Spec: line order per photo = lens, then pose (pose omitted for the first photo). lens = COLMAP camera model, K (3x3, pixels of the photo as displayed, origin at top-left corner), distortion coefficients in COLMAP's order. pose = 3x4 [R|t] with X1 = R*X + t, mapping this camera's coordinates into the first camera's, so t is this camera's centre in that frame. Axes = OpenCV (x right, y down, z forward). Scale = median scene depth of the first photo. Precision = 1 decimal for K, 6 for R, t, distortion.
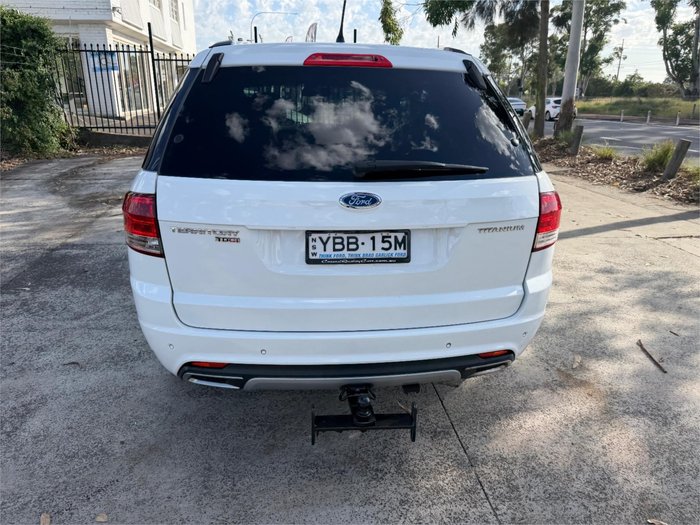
lens RADIAL K [[500.1, 0, 345.3], [0, 500.1, 252.7], [0, 0, 1]] dist [0.006398, -0.009905]
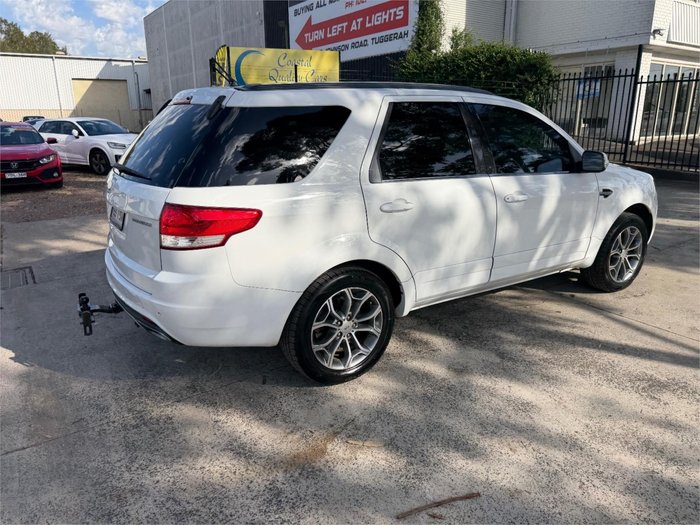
lens RADIAL K [[496.8, 0, 345.0], [0, 496.8, 258.0], [0, 0, 1]] dist [0.011720, -0.018099]
pose [[0.450212, 0.233876, -0.861749, 1.629273], [-0.262982, 0.957013, 0.122338, -0.246775], [0.853317, 0.171547, 0.492364, 0.780770]]
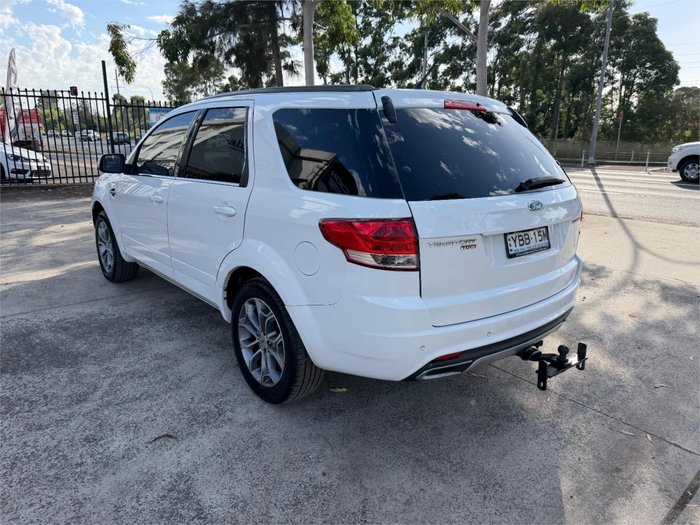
lens RADIAL K [[496.2, 0, 344.9], [0, 496.2, 264.9], [0, 0, 1]] dist [0.007958, -0.008675]
pose [[0.831197, -0.143829, 0.537052, -1.016454], [0.165950, 0.986108, 0.007251, -0.036923], [-0.530634, 0.083096, 0.843518, 0.125209]]
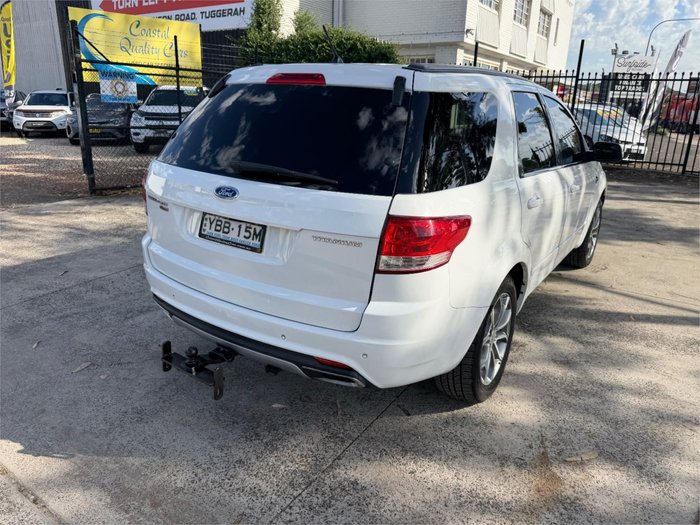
lens RADIAL K [[496.8, 0, 345.0], [0, 496.8, 258.0], [0, 0, 1]] dist [0.011720, -0.018099]
pose [[0.759701, 0.207396, -0.616313, 0.899447], [-0.218148, 0.974136, 0.058907, -0.072872], [0.612590, 0.089696, 0.785295, 0.213475]]
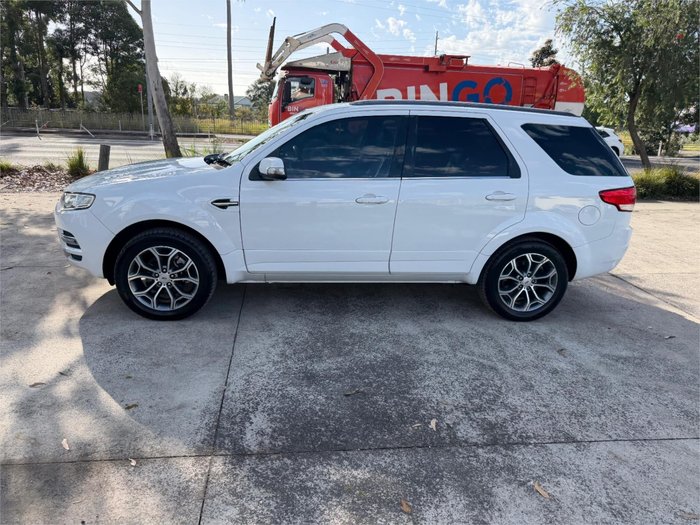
lens RADIAL K [[491.7, 0, 343.9], [0, 491.7, 269.8], [0, 0, 1]] dist [0.028290, -0.037044]
pose [[-0.006227, -0.307341, 0.951579, -2.431289], [0.259942, 0.918387, 0.298321, -0.713586], [-0.965604, 0.249213, 0.074172, 2.024913]]
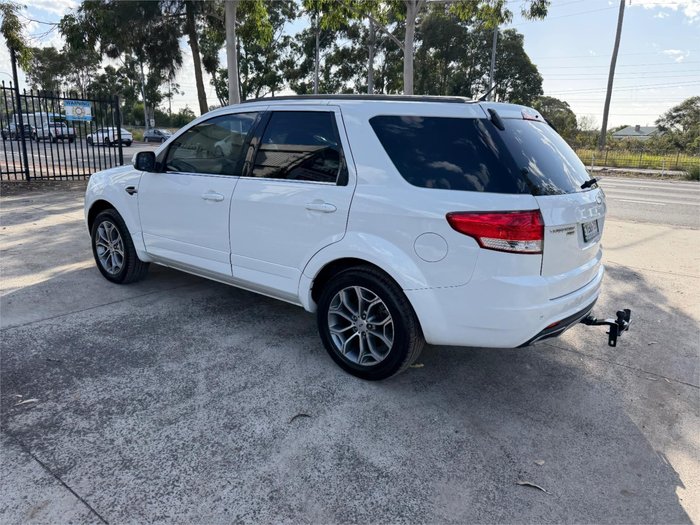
lens RADIAL K [[491.5, 0, 344.7], [0, 491.5, 263.7], [0, 0, 1]] dist [0.034645, -0.045675]
pose [[0.689322, -0.172341, 0.703658, -1.568233], [0.194708, 0.979627, 0.049191, -0.125696], [-0.697800, 0.103099, 0.708834, 0.378836]]
